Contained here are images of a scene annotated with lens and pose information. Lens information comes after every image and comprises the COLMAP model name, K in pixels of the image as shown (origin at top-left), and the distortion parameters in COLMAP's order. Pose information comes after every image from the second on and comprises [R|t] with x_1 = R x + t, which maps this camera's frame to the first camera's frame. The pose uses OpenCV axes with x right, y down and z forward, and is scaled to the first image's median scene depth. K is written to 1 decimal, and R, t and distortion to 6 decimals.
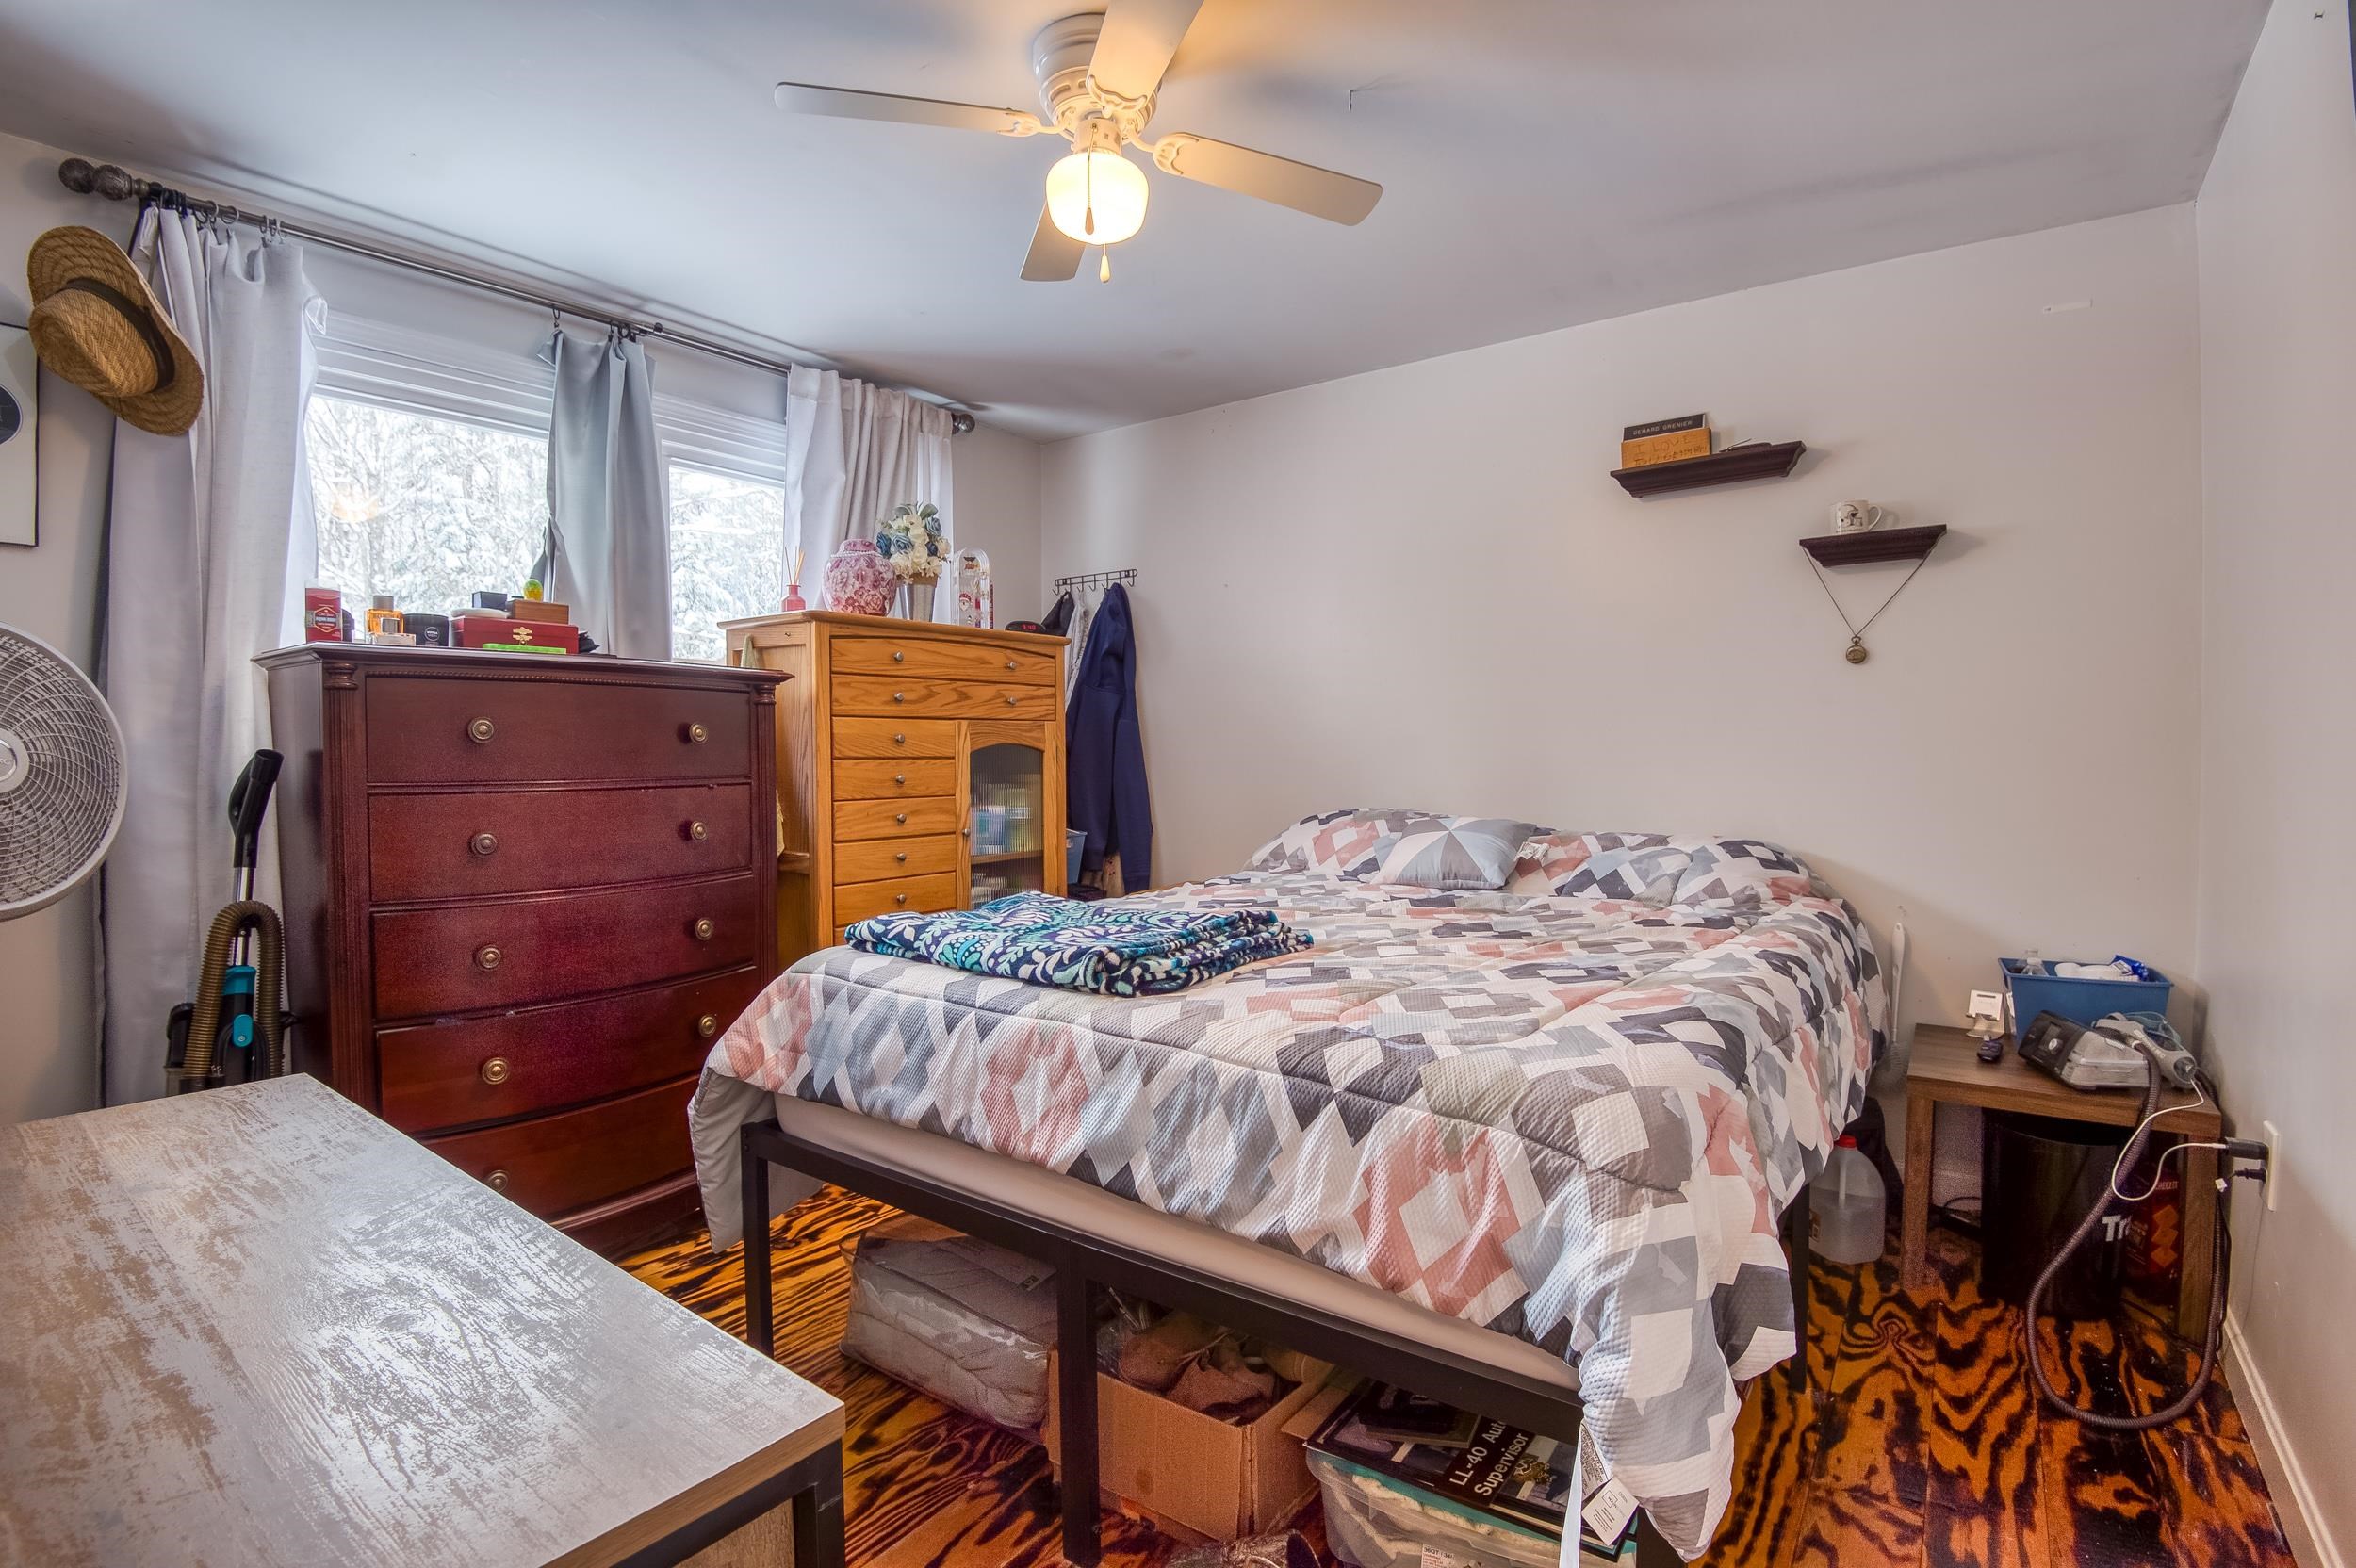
lens RADIAL K [[1089.3, 0, 1146.2], [0, 1089.3, 824.6], [0, 0, 1]] dist [-0.016942, -0.009292]
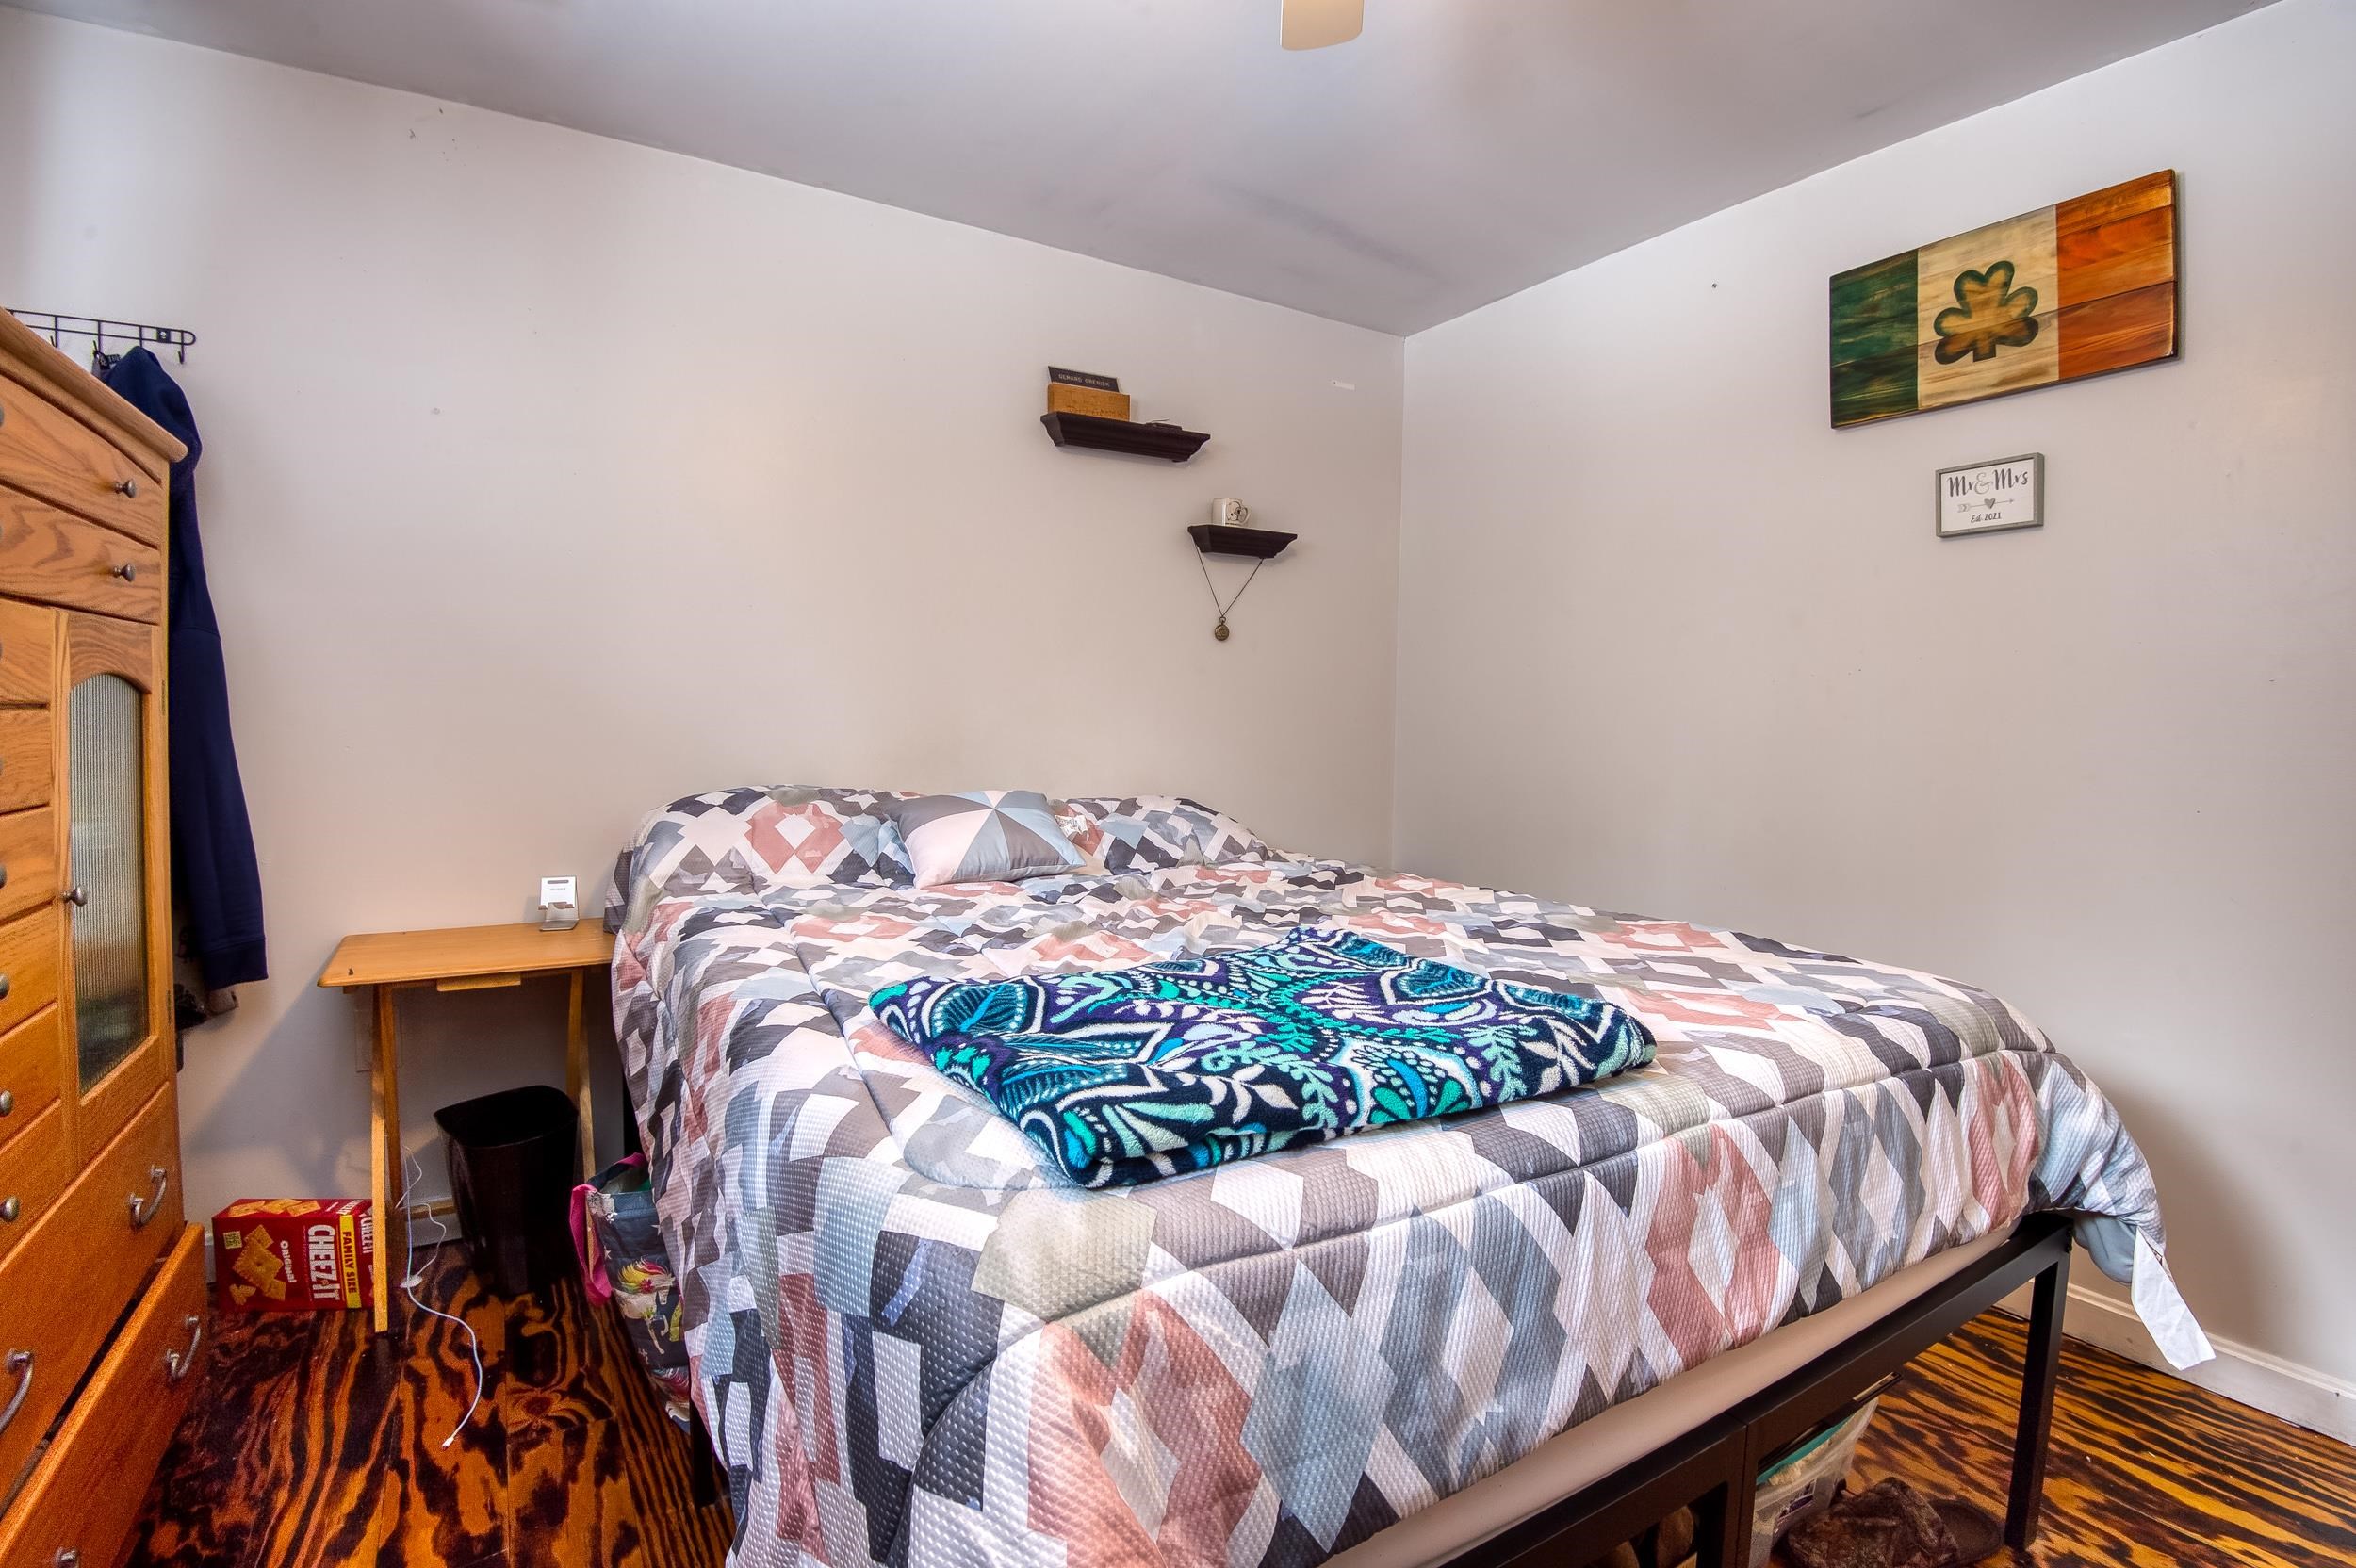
lens RADIAL K [[1112.0, 0, 1178.0], [0, 1112.0, 784.0], [0, 0, 1]] dist [-0.003632, -0.033136]
pose [[0.360408, -0.044765, 0.931720, -0.492908], [0.043510, 0.998567, 0.031146, -0.035742], [-0.931780, 0.029314, 0.361839, 0.640614]]
